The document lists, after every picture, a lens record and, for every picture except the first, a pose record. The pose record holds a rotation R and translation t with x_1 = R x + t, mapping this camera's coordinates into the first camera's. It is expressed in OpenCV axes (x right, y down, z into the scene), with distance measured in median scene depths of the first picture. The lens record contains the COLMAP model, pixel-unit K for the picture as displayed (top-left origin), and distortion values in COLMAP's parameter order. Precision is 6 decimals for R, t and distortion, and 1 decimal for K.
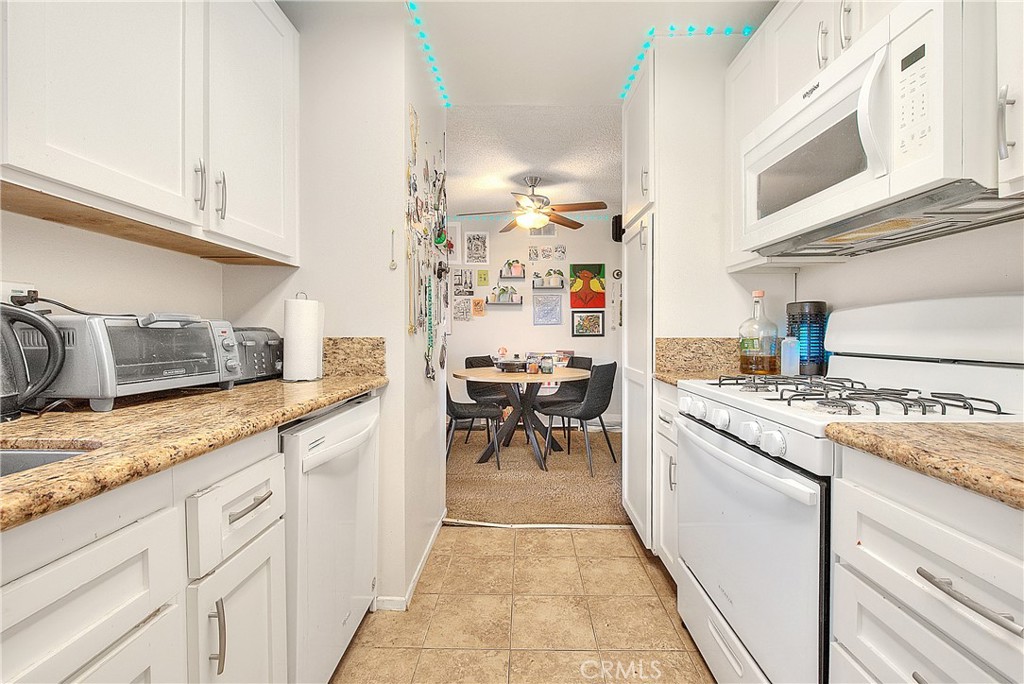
lens RADIAL K [[442.9, 0, 516.4], [0, 442.9, 334.3], [0, 0, 1]] dist [0.003146, -0.003140]
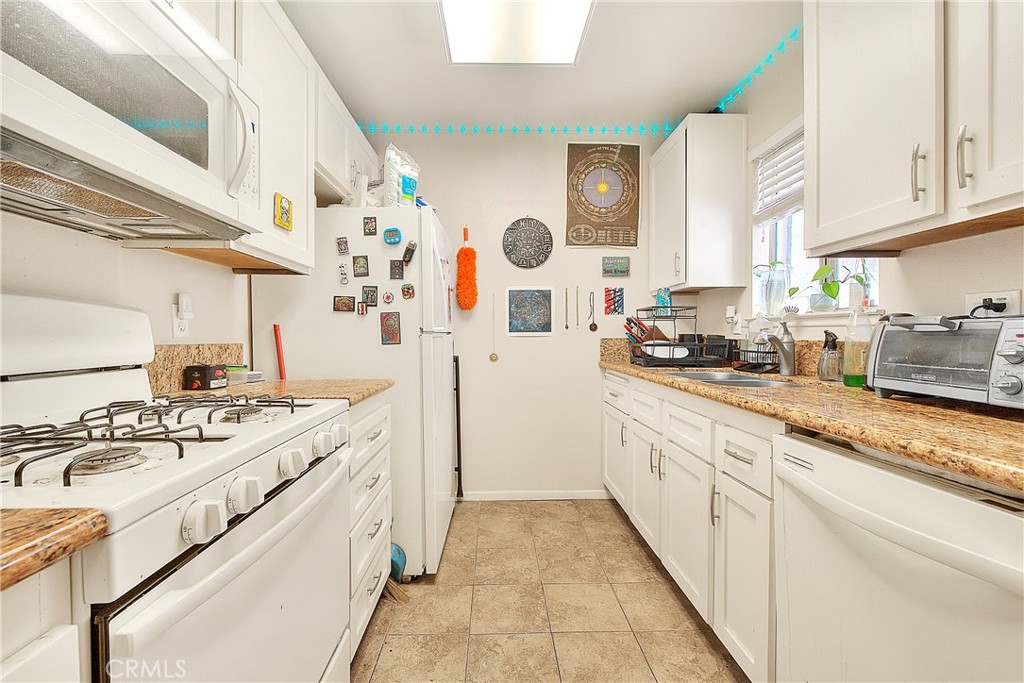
lens RADIAL K [[406.8, 0, 502.8], [0, 406.8, 338.8], [0, 0, 1]] dist [0.002324, -0.000067]
pose [[-0.998786, 0.004763, -0.049032, 0.115850], [0.004042, 0.999882, 0.014799, -0.008976], [0.049096, 0.014582, -0.998688, 1.159473]]
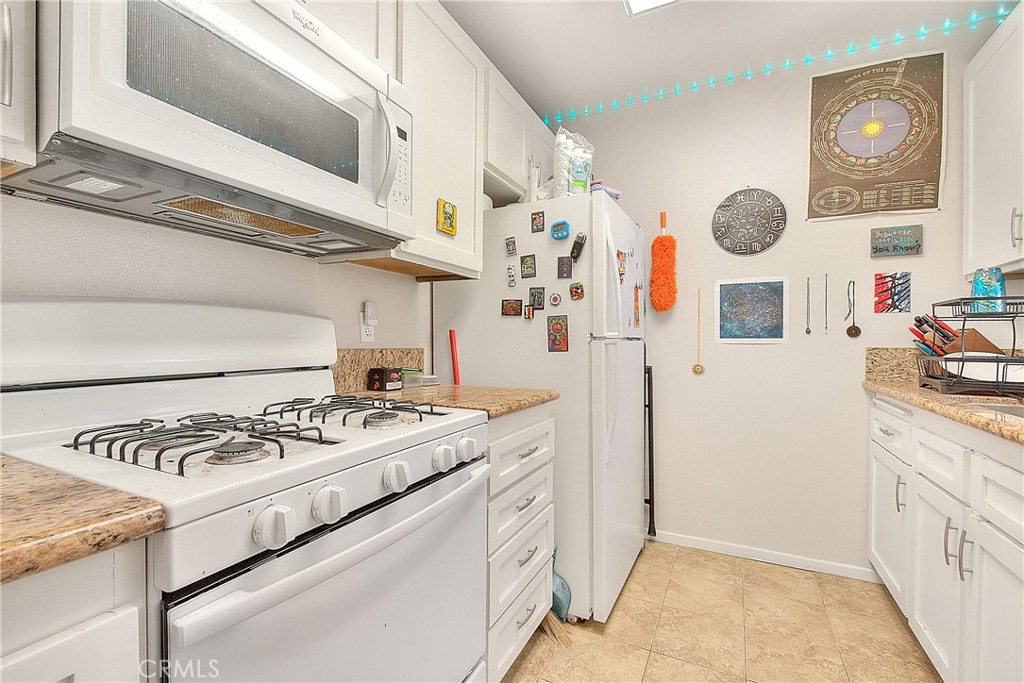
lens RADIAL K [[442.9, 0, 515.4], [0, 442.9, 343.4], [0, 0, 1]] dist [0.003146, -0.003140]
pose [[-0.909860, -0.004637, 0.414890, 0.022434], [0.000122, 0.999935, 0.011444, -0.010438], [-0.414916, 0.010463, -0.909799, 1.070780]]
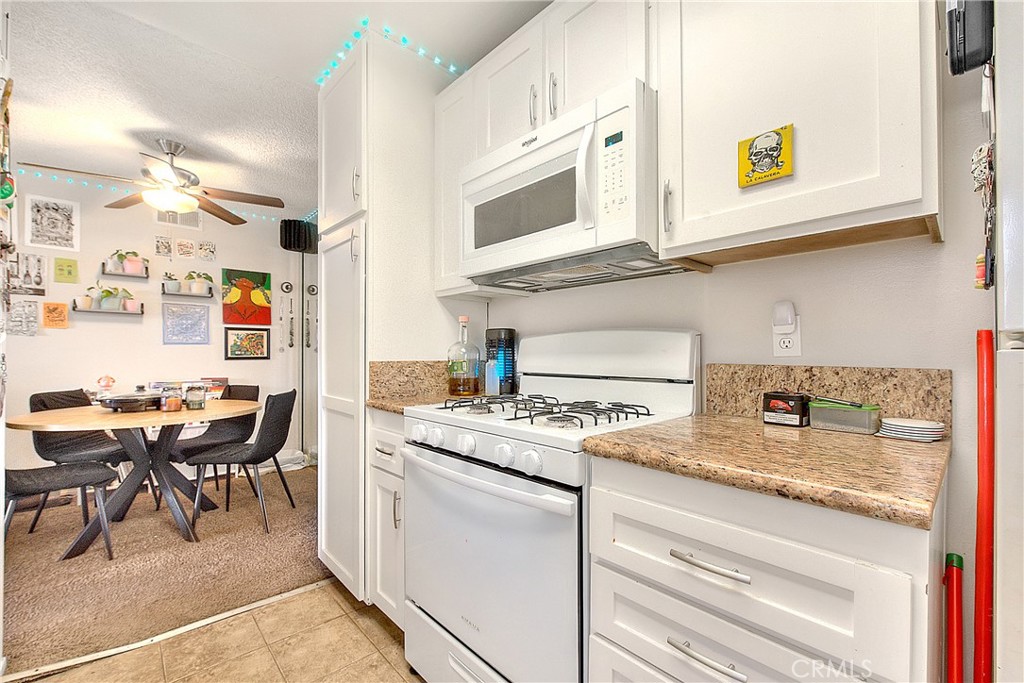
lens RADIAL K [[442.9, 0, 518.5], [0, 442.9, 351.8], [0, 0, 1]] dist [0.003146, -0.003140]
pose [[0.725190, 0.007206, 0.688511, -0.087367], [-0.000628, 0.999952, -0.009804, -0.002972], [-0.688548, 0.006677, 0.725160, 0.142406]]
